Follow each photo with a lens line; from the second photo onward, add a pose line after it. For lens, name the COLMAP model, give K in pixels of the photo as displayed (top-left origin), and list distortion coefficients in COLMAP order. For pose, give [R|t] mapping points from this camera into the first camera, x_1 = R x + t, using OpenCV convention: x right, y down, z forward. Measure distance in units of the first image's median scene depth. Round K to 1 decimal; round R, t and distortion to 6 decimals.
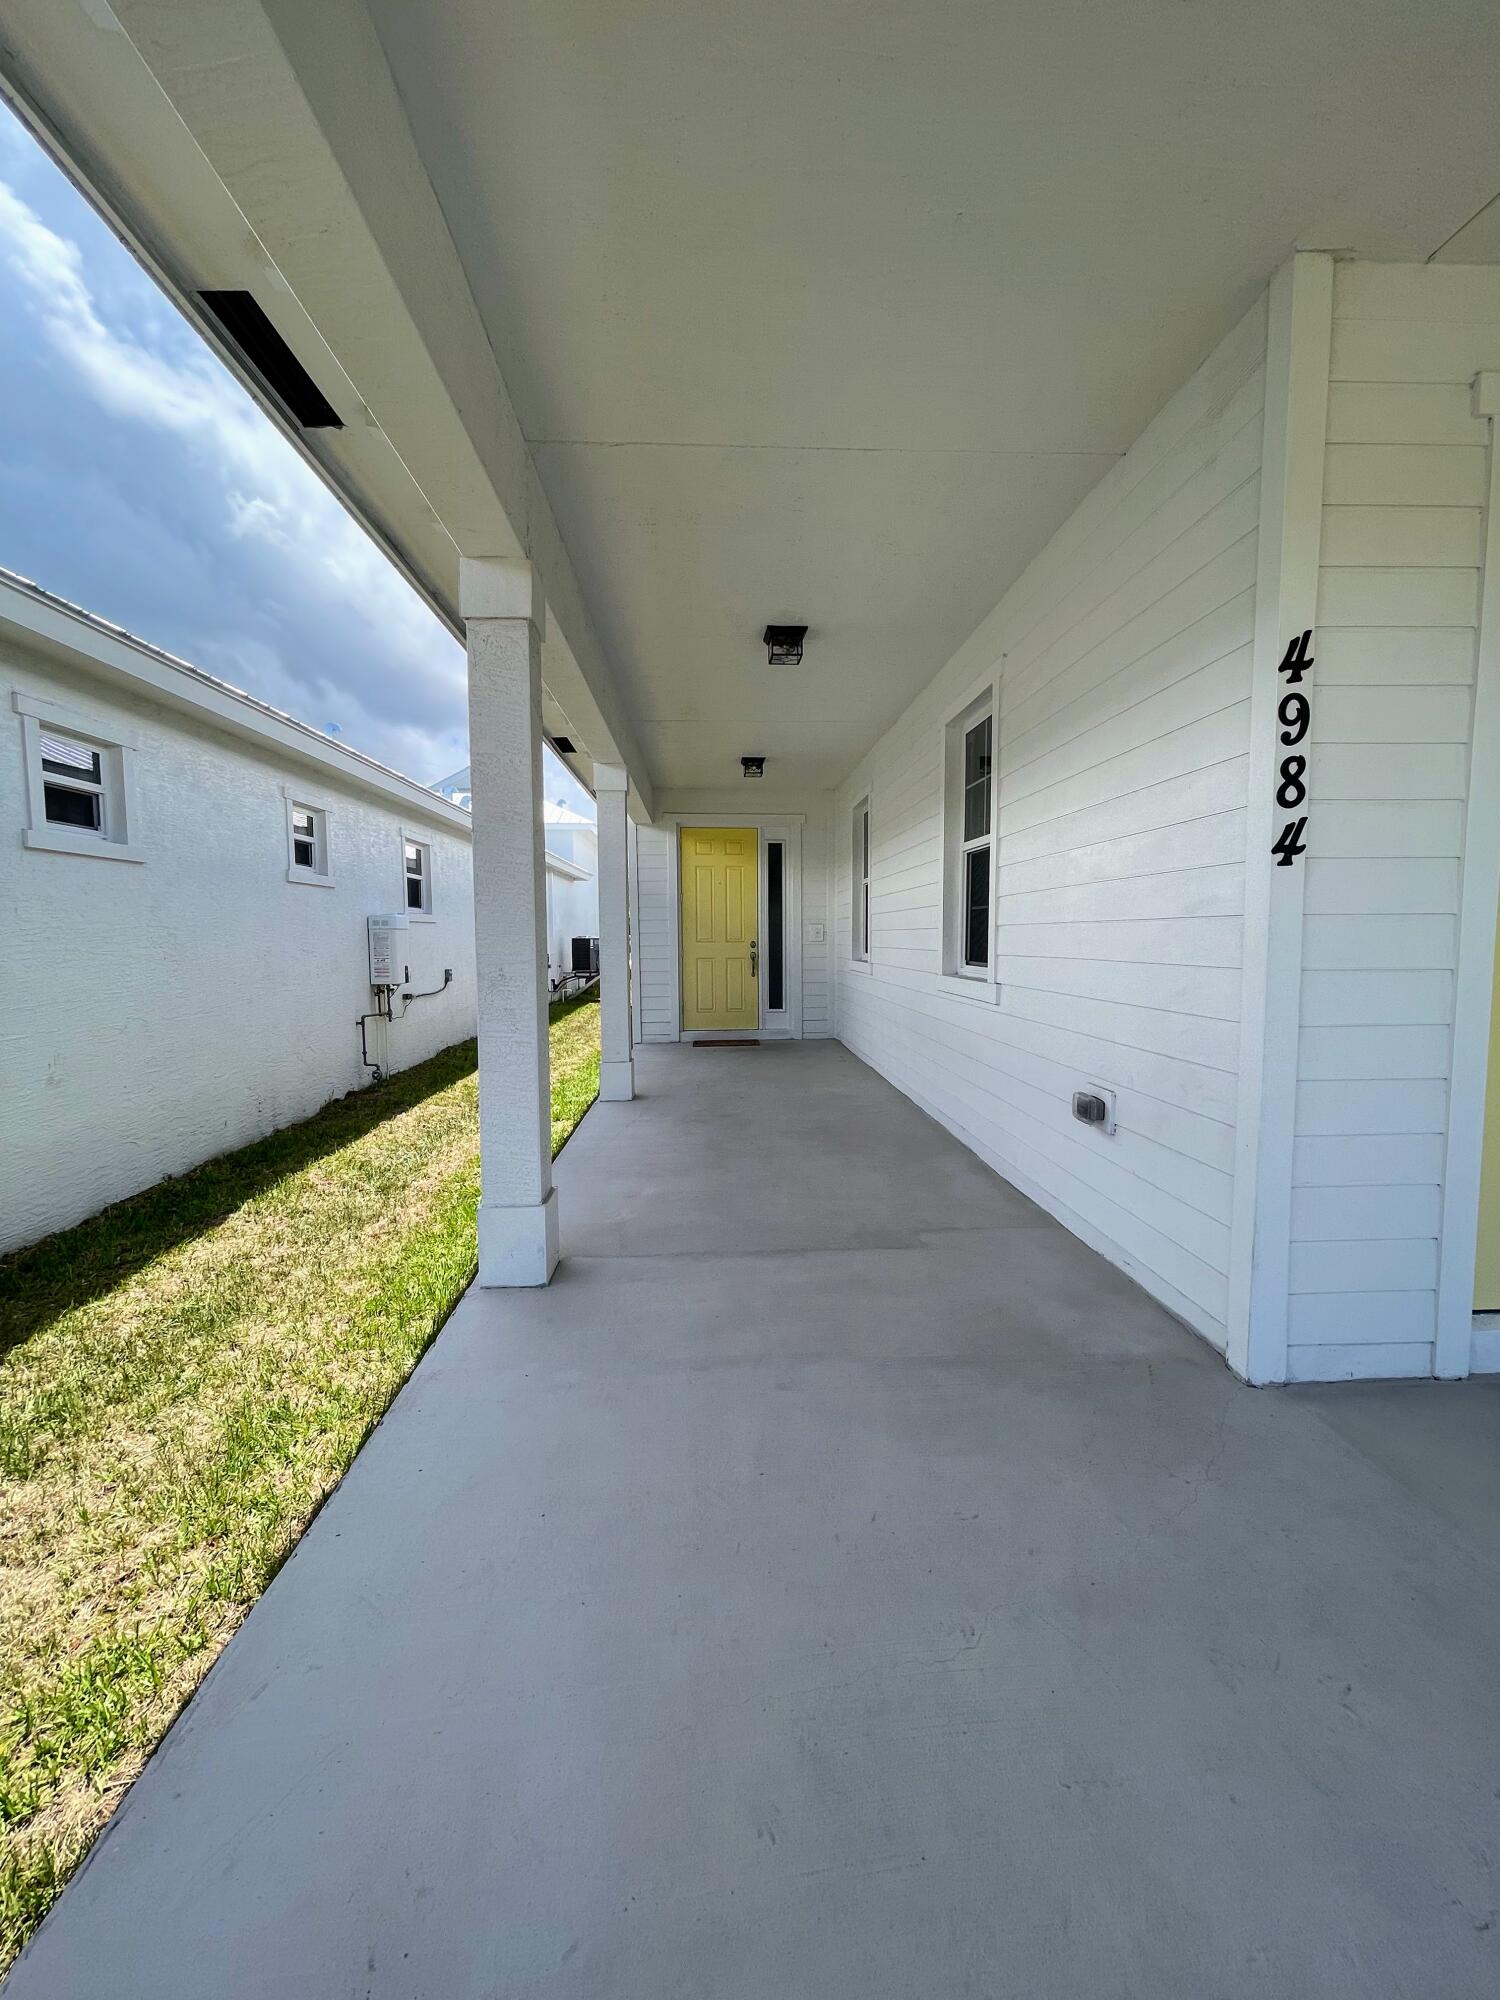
lens RADIAL K [[808.6, 0, 748.9], [0, 808.6, 998.6], [0, 0, 1]] dist [-0.006576, 0.002830]
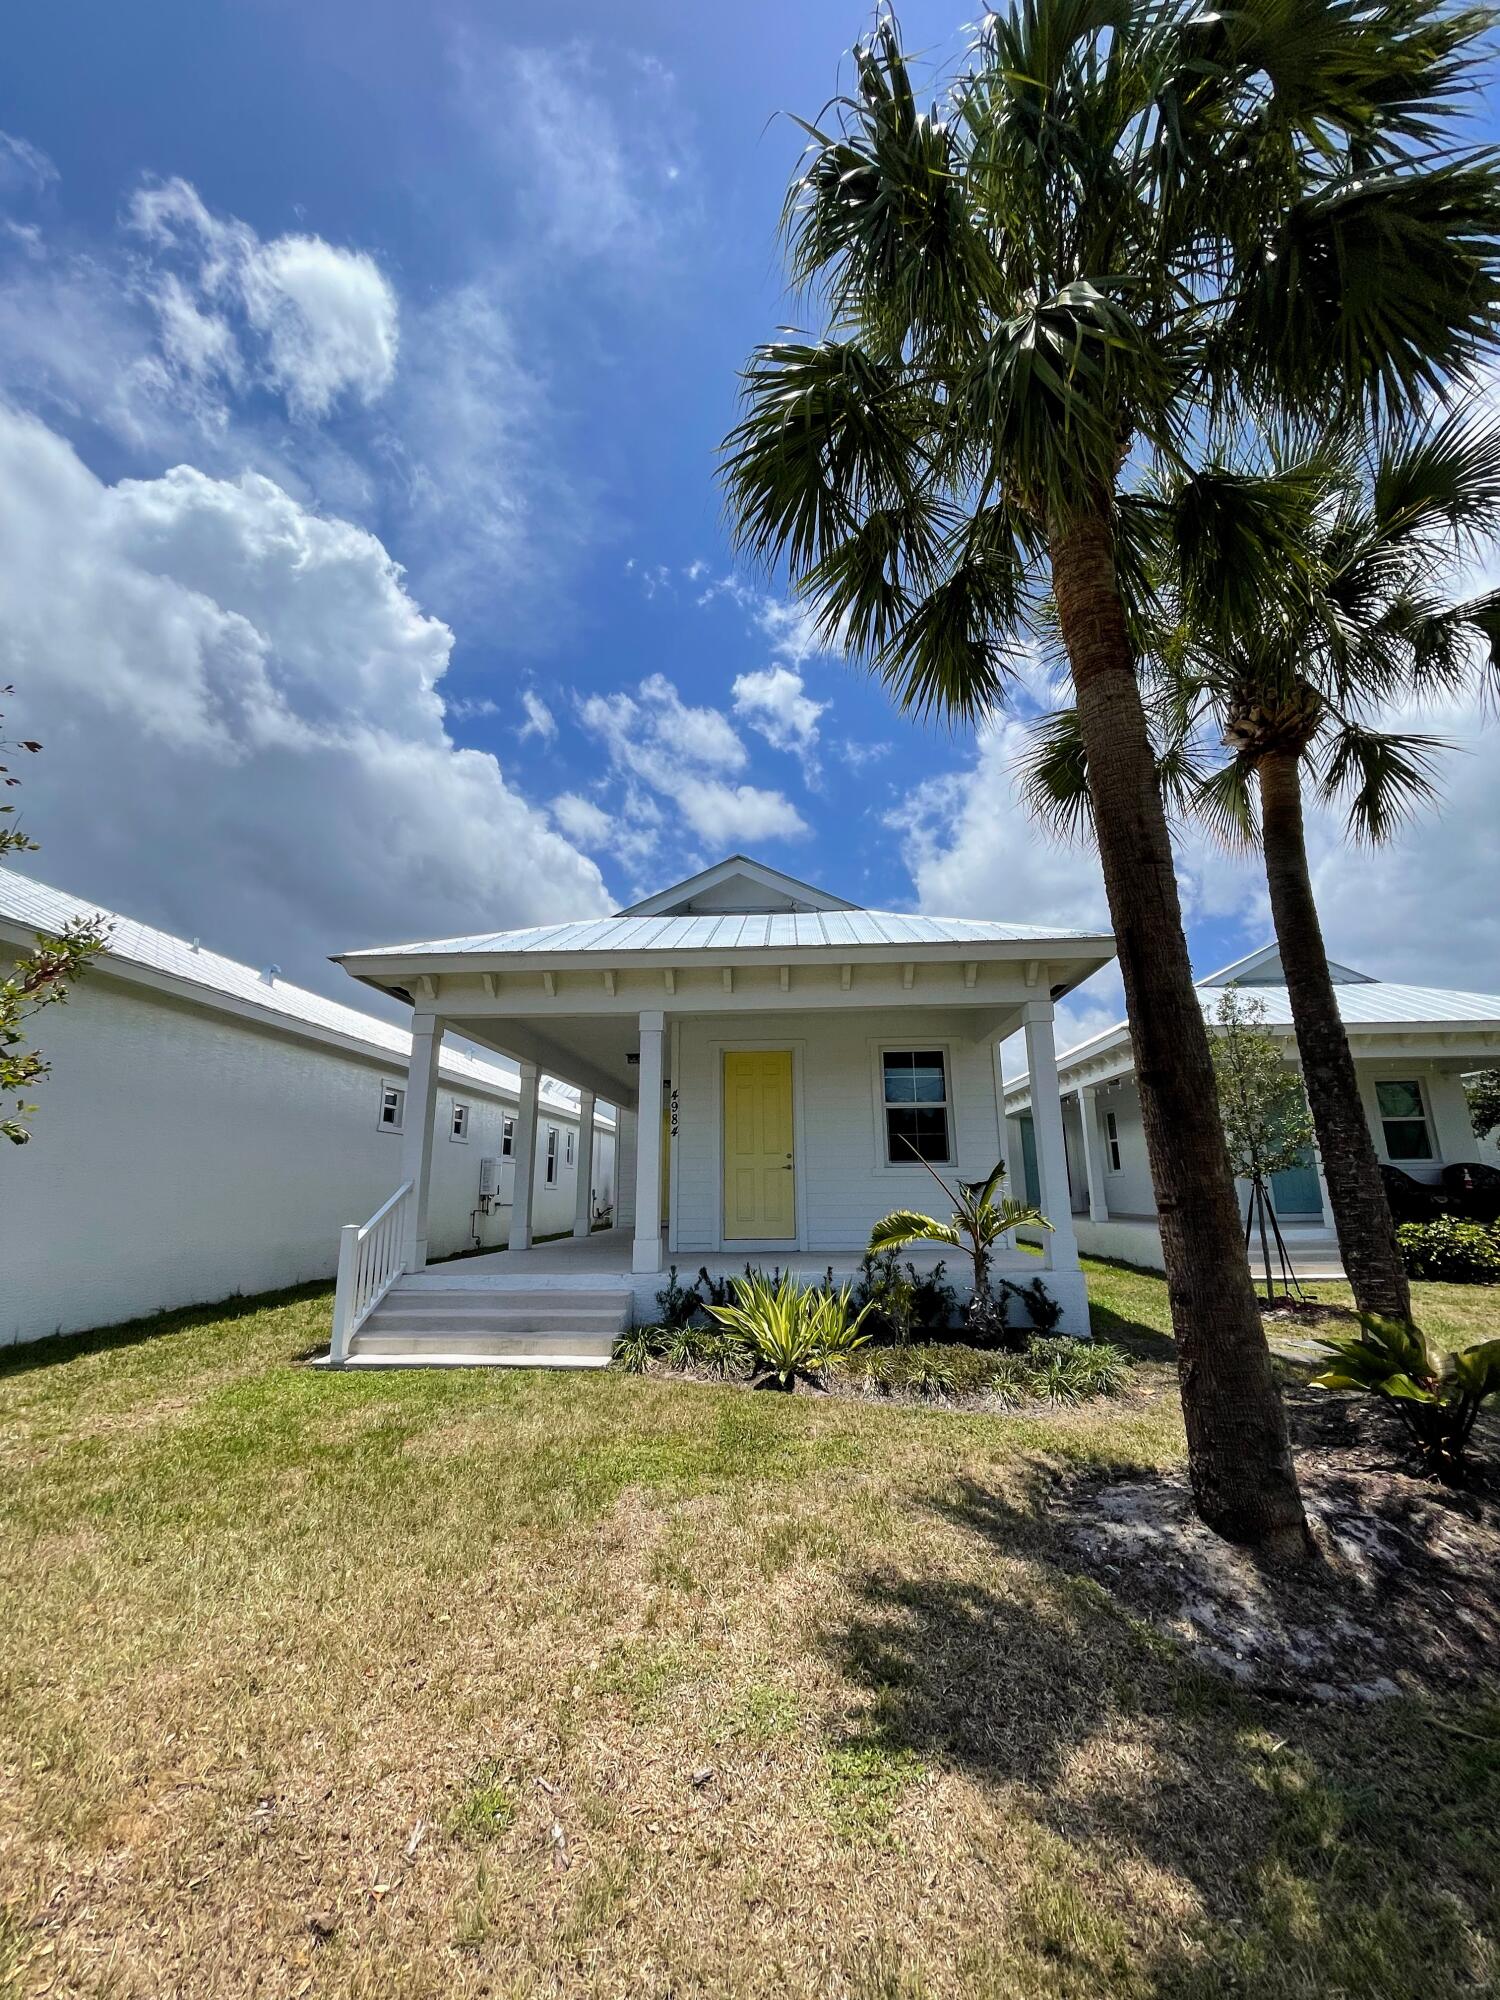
lens RADIAL K [[808.6, 0, 752.0], [0, 808.6, 995.8], [0, 0, 1]] dist [-0.006576, 0.002830]
pose [[0.994496, -0.023618, -0.102076, 0.371616], [-0.008992, 0.951427, -0.307745, 0.115180], [0.104386, 0.306969, 0.945978, -0.868416]]
